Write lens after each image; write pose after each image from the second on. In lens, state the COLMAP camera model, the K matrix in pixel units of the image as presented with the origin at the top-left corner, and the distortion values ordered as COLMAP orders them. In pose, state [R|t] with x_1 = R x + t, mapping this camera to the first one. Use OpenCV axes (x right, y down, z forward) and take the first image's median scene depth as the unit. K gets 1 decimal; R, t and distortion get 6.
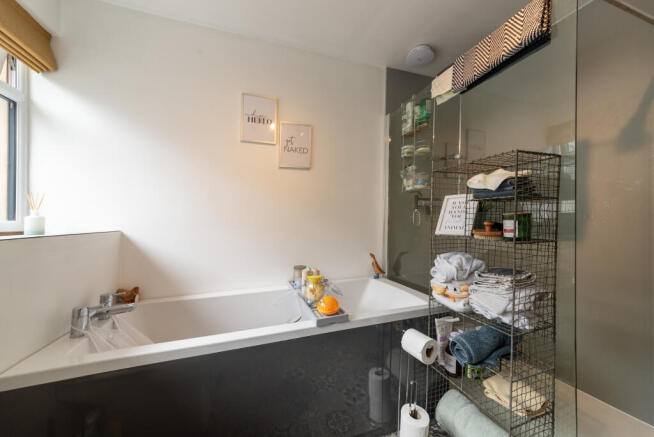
lens RADIAL K [[234.2, 0, 325.8], [0, 234.2, 222.9], [0, 0, 1]] dist [0.002635, 0.000184]
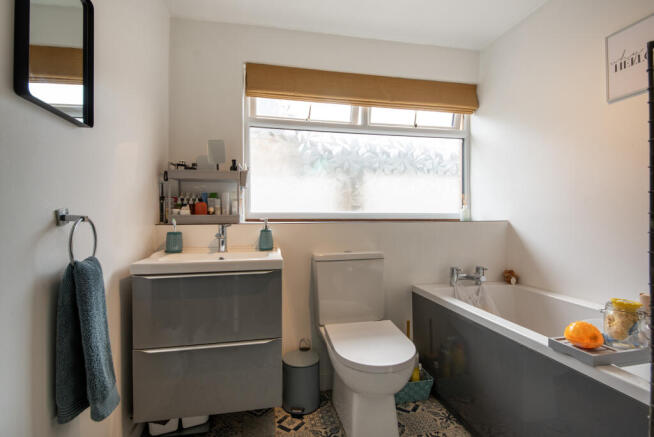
lens RADIAL K [[317.7, 0, 326.6], [0, 317.7, 216.4], [0, 0, 1]] dist [-0.001768, -0.000325]
pose [[-0.110801, 0.015132, -0.993727, 0.886425], [0.005318, 0.999879, 0.014633, -0.018137], [0.993828, -0.003664, -0.110868, 0.293514]]
